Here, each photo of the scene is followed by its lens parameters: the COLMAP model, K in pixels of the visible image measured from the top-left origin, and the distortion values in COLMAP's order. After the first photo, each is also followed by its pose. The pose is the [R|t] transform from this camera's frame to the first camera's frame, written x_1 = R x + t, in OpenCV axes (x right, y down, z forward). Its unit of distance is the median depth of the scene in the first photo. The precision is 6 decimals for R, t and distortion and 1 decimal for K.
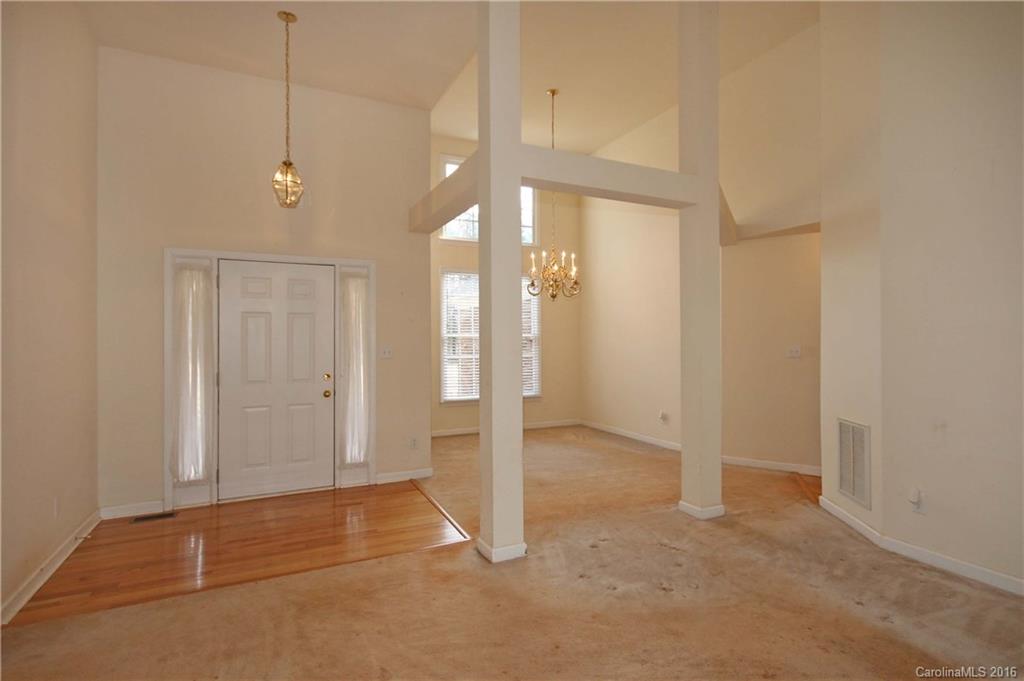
lens RADIAL K [[514.5, 0, 522.8], [0, 514.5, 351.2], [0, 0, 1]] dist [0.001917, -0.000057]
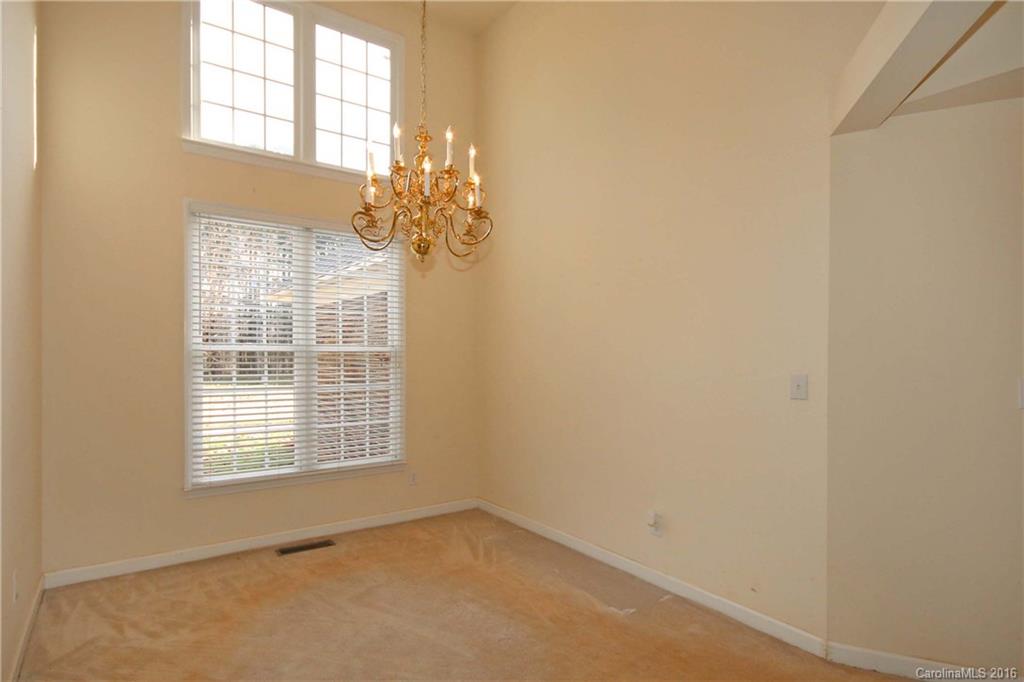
lens RADIAL K [[514.5, 0, 522.8], [0, 514.5, 351.7], [0, 0, 1]] dist [0.001917, -0.000057]
pose [[0.974103, 0.005677, 0.226035, 0.045267], [0.000813, 0.999590, -0.028610, -0.016655], [-0.226105, 0.028052, 0.973699, 0.591110]]
